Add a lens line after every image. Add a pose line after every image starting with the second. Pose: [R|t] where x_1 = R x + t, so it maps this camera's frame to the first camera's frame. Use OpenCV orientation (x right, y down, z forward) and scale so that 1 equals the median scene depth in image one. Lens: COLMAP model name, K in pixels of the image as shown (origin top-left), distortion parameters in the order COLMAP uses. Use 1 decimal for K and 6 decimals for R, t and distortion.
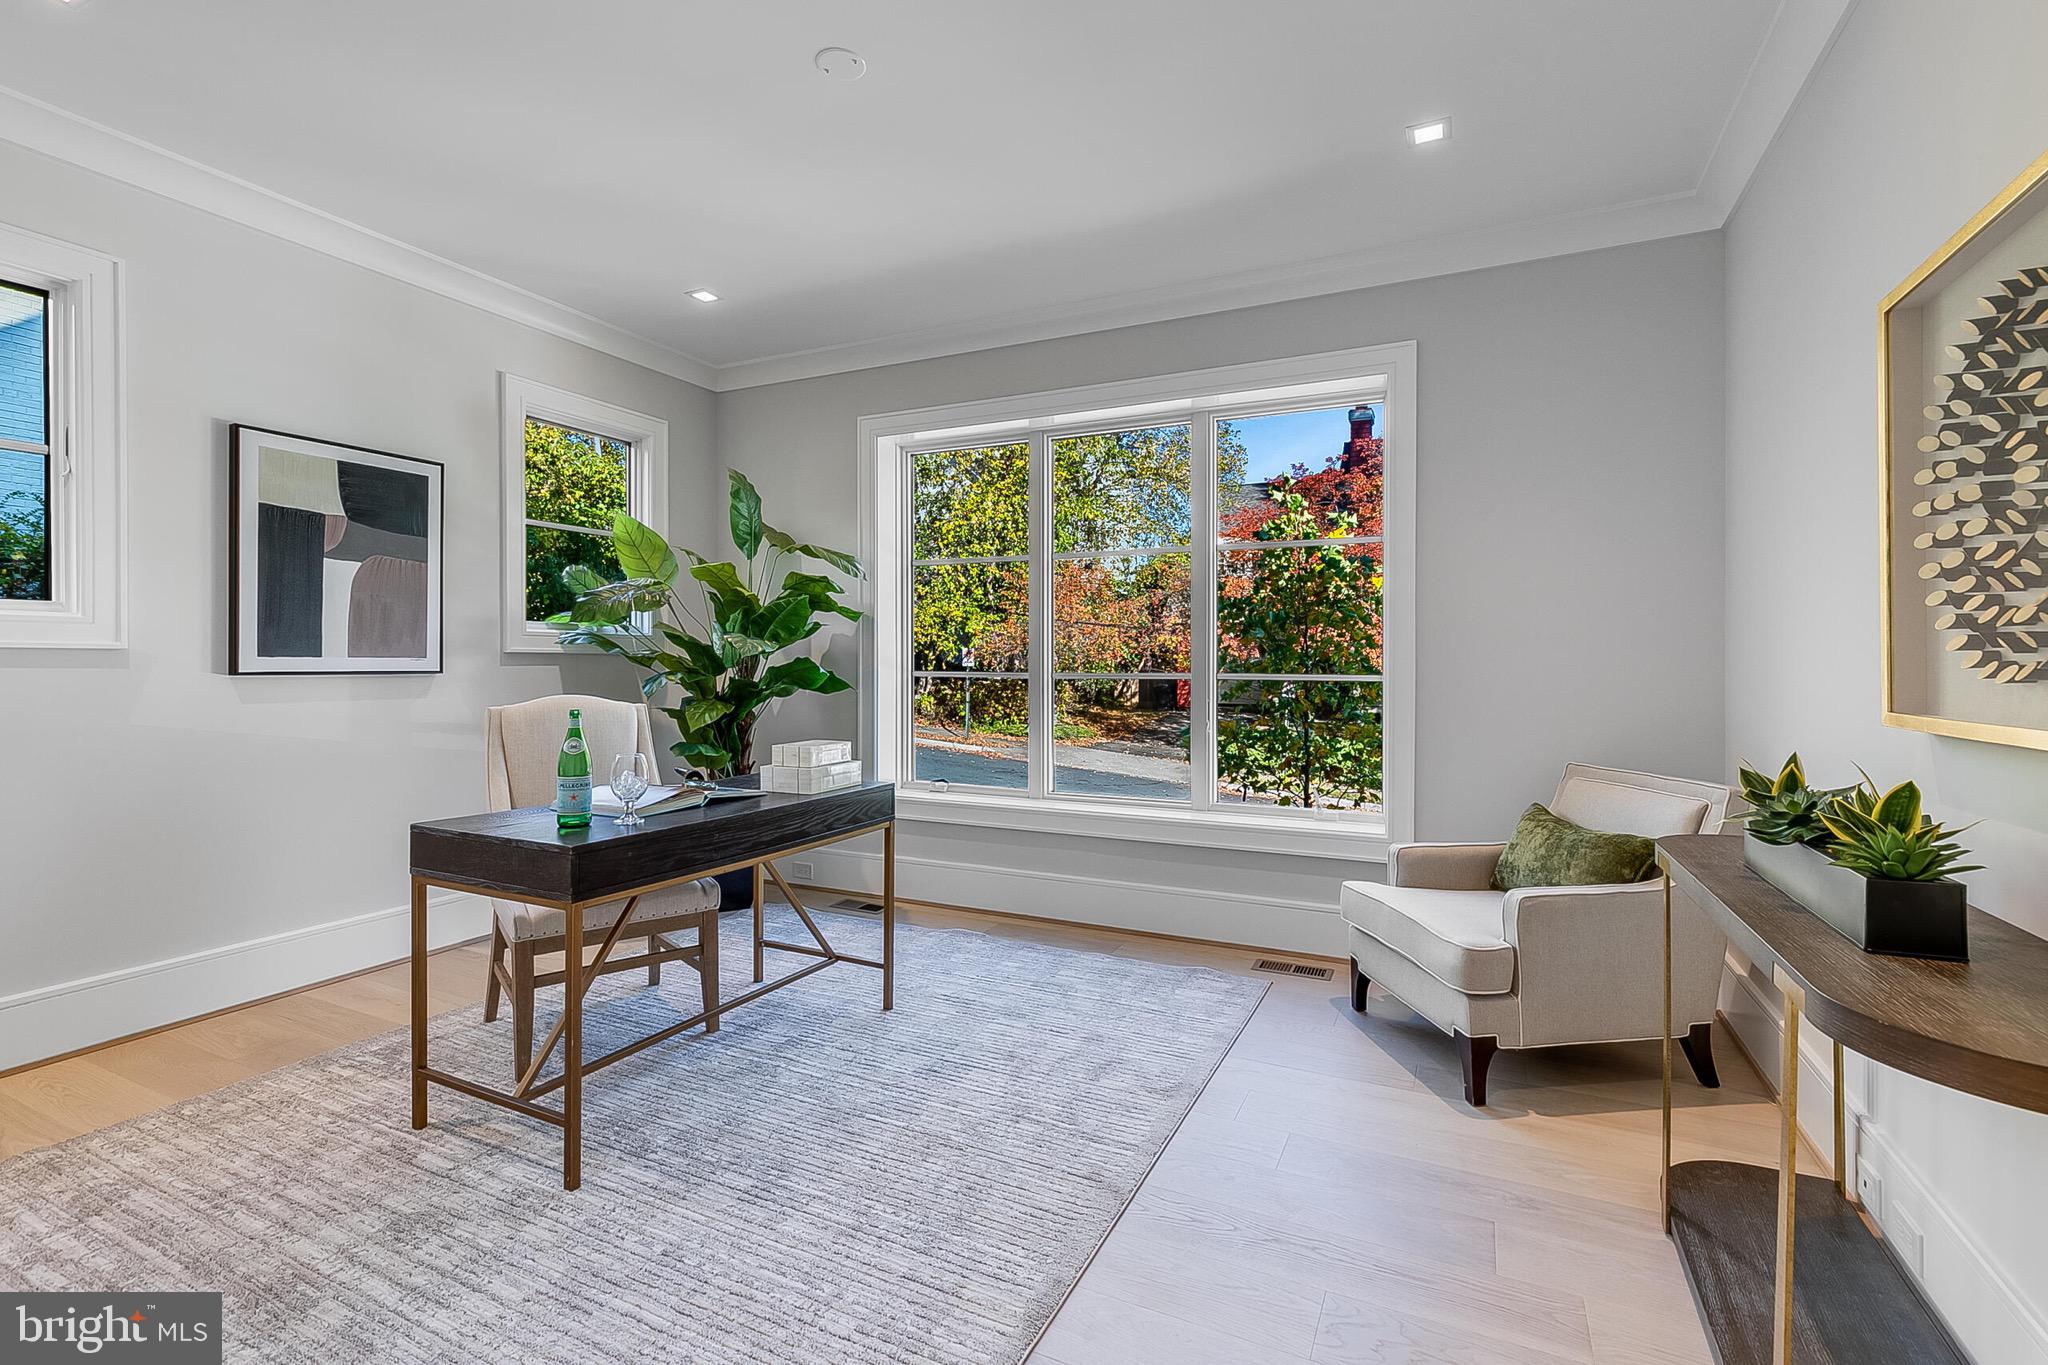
lens RADIAL K [[919.9, 0, 1021.4], [0, 919.9, 667.4], [0, 0, 1]] dist [0.001740, -0.000297]
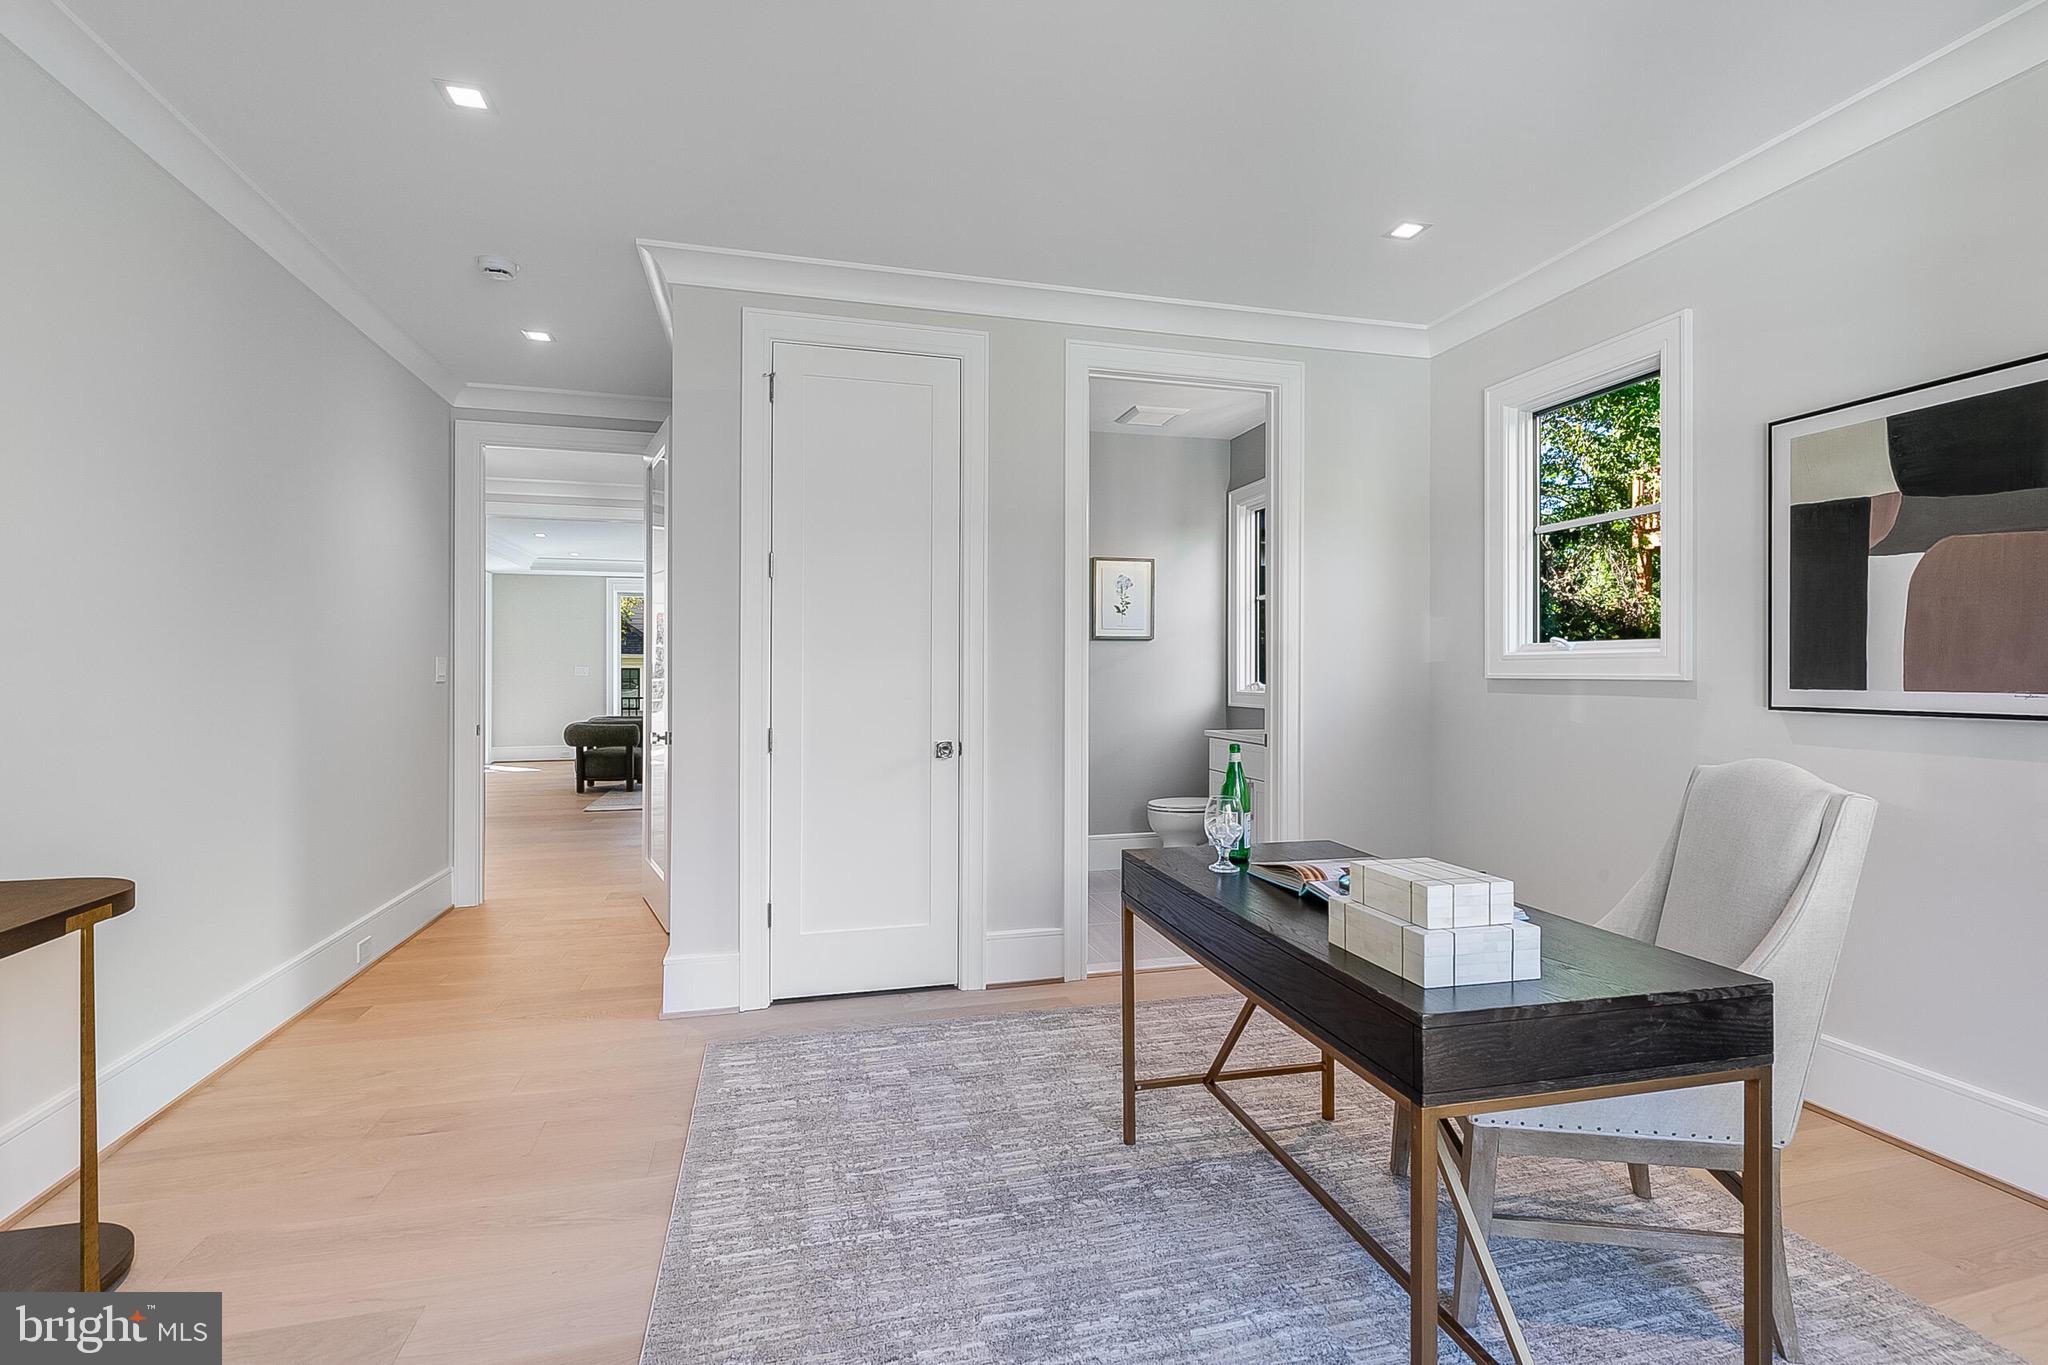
lens RADIAL K [[919.9, 0, 1021.4], [0, 919.9, 667.4], [0, 0, 1]] dist [0.001740, -0.000297]
pose [[-0.757712, -0.006168, -0.652560, 0.240034], [-0.011691, 0.999923, 0.004123, -0.025199], [0.652485, 0.010753, -0.757725, 1.121939]]
